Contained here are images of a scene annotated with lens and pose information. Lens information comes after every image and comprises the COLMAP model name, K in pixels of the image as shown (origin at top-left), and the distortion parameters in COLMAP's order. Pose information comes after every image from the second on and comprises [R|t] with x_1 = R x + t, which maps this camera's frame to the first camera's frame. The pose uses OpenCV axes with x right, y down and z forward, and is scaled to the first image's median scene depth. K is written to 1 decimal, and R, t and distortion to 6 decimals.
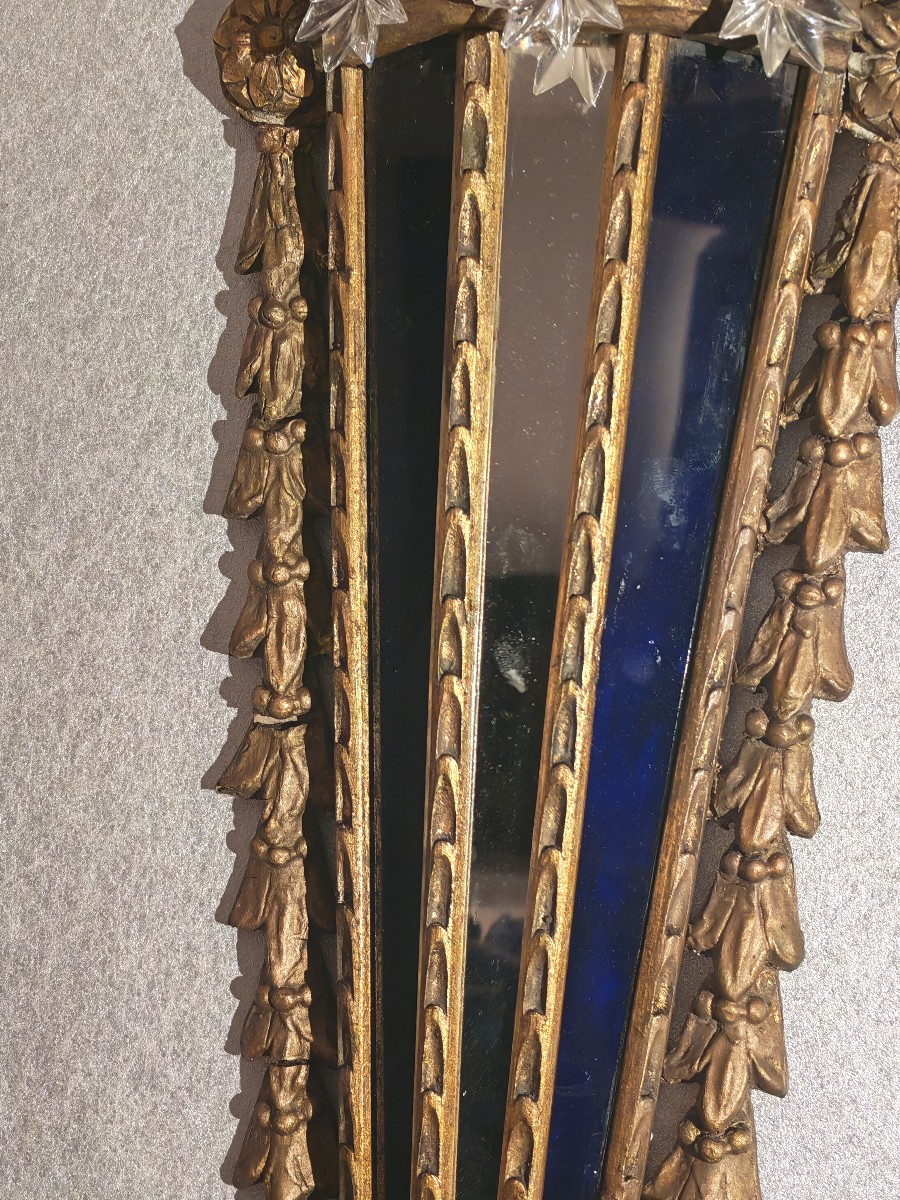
lens RADIAL K [[2216.2, 0, 450.0], [0, 2216.2, 600.0], [0, 0, 1]] dist [0.013920, 0.028811]
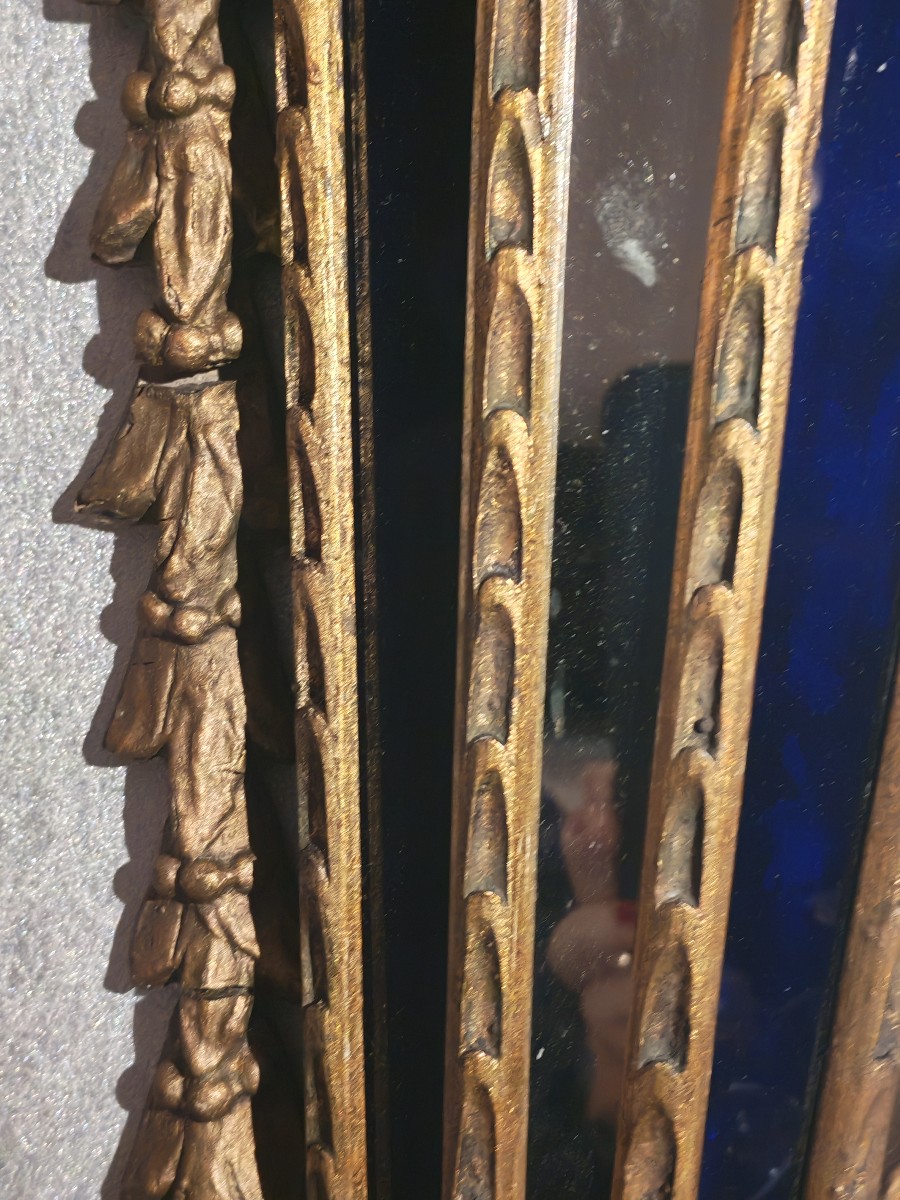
lens RADIAL K [[2807.5, 0, 450.0], [0, 2807.5, 600.0], [0, 0, 1]] dist [0.108182, -0.076942]
pose [[0.999929, -0.011751, 0.002116, -0.014853], [0.011528, 0.996300, 0.085165, 0.054762], [-0.003109, -0.085135, 0.996365, 0.326401]]
